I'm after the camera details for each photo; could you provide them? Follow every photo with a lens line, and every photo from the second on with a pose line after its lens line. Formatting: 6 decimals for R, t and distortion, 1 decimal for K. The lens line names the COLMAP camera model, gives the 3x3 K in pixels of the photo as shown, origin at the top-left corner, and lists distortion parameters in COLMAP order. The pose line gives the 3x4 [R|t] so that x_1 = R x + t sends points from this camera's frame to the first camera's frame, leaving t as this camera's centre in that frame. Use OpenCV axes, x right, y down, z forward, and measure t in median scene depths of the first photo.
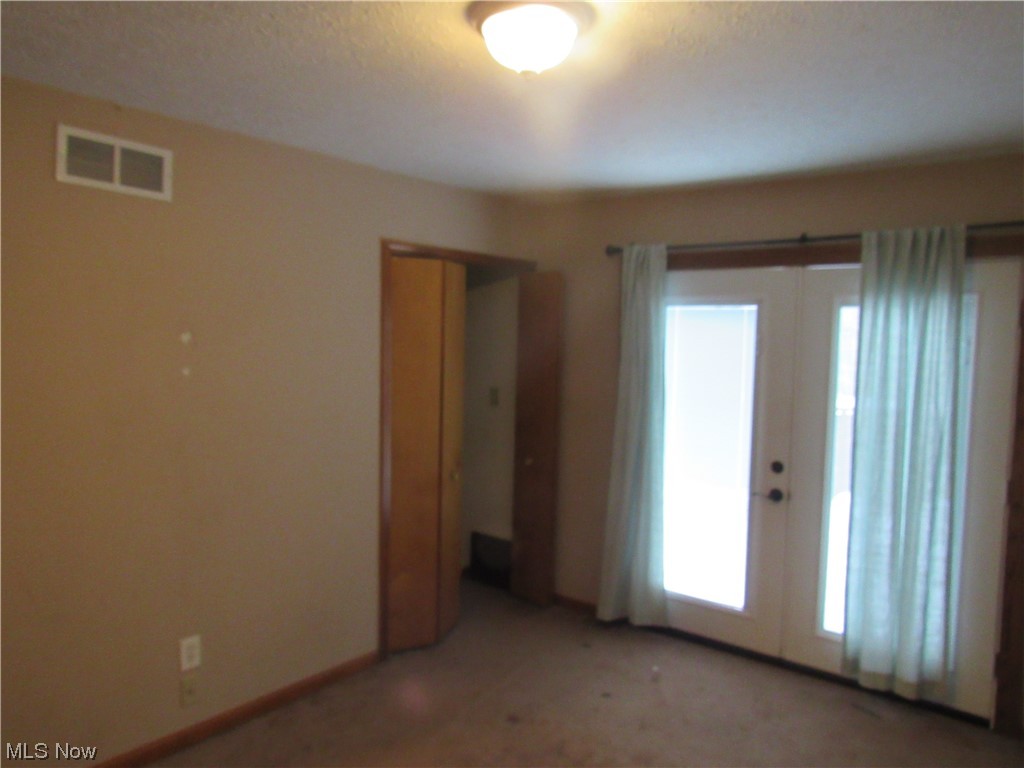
lens RADIAL K [[729.5, 0, 512.0], [0, 729.5, 384.0], [0, 0, 1]] dist [-0.086126, 0.054315]
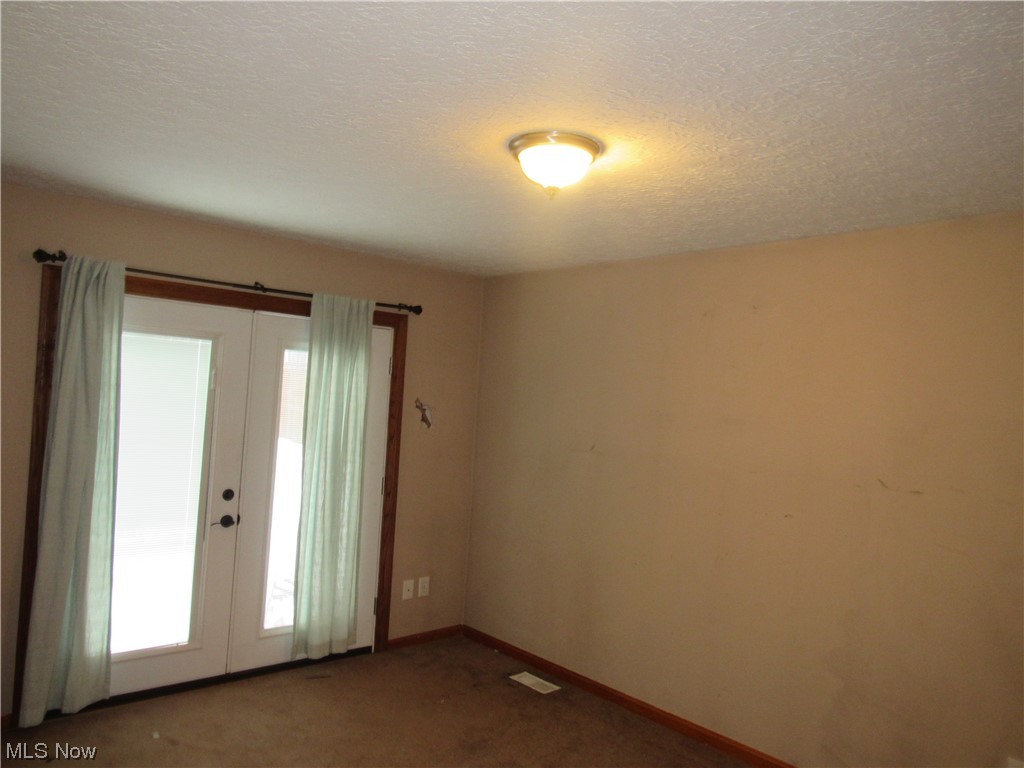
lens RADIAL K [[729.5, 0, 512.0], [0, 729.5, 384.0], [0, 0, 1]] dist [-0.086126, 0.054315]
pose [[0.138467, 0.017347, 0.990215, -0.636380], [0.004834, 0.999823, -0.018191, -0.027045], [-0.990355, 0.007305, 0.138359, 0.435272]]
